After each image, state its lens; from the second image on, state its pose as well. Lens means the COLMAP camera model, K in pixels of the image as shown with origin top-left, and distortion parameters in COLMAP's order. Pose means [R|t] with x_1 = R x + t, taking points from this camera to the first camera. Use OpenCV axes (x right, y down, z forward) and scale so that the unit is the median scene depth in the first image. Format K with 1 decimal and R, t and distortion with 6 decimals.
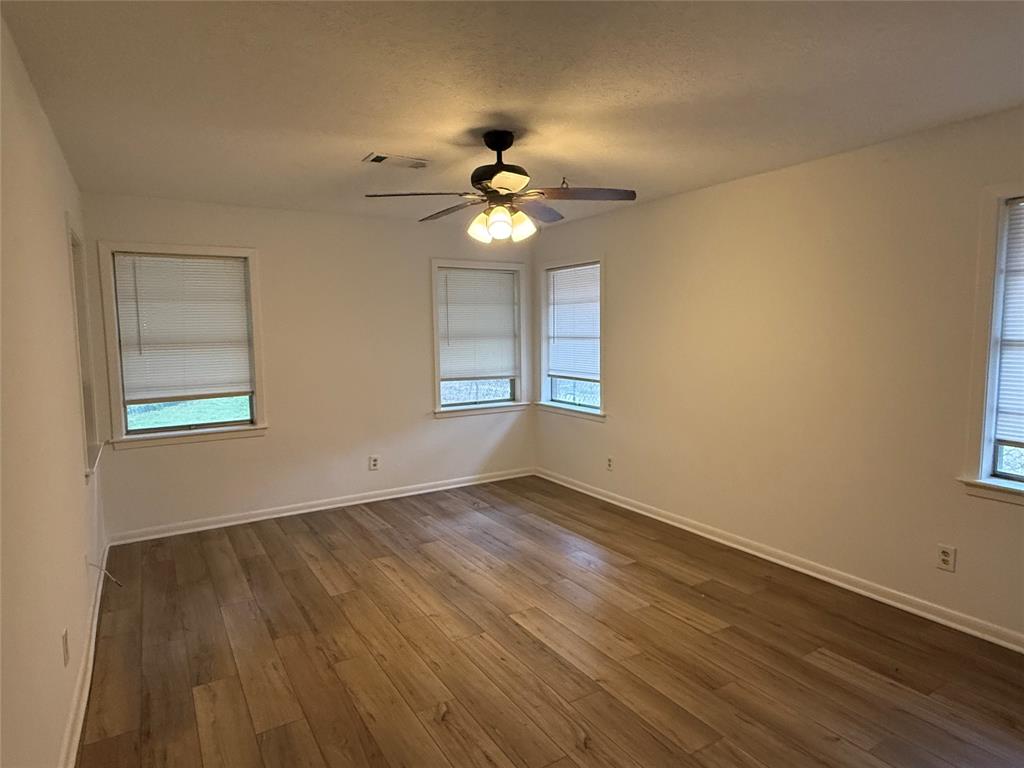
lens RADIAL K [[594.3, 0, 510.8], [0, 594.3, 382.8], [0, 0, 1]] dist [0.007426, 0.004132]
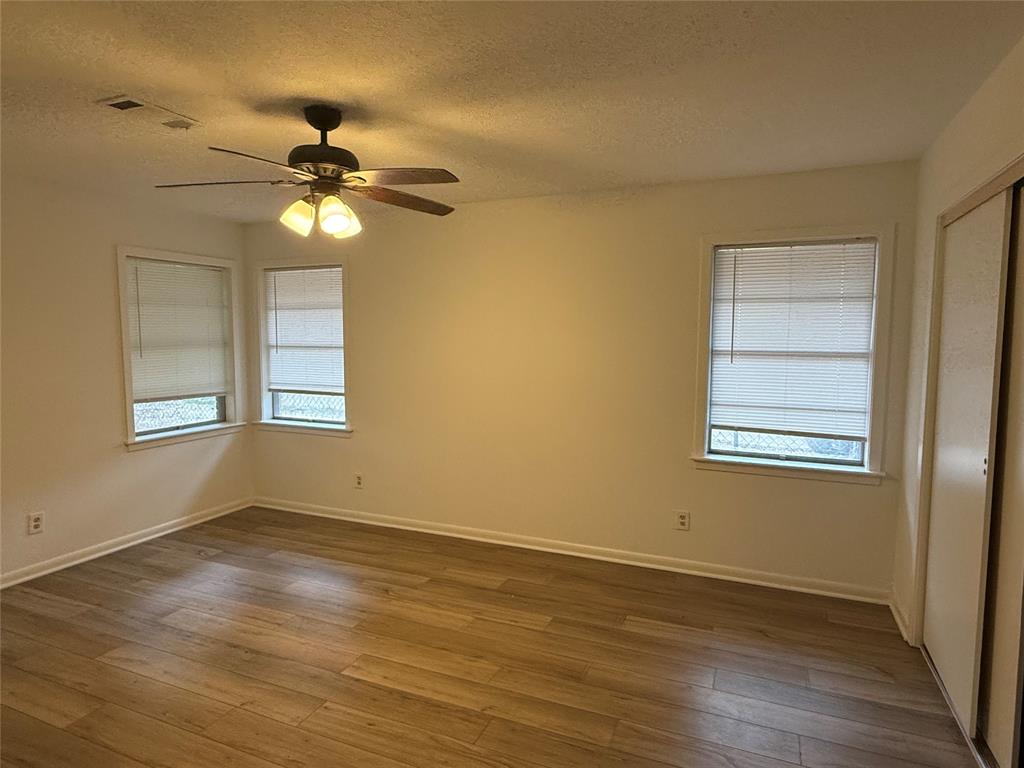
lens RADIAL K [[594.3, 0, 517.1], [0, 594.3, 385.5], [0, 0, 1]] dist [0.007426, 0.004132]
pose [[0.824451, -0.038161, 0.564645, -0.224474], [0.041993, 0.999099, 0.006208, -0.015240], [-0.564373, 0.018593, 0.825311, 0.118446]]
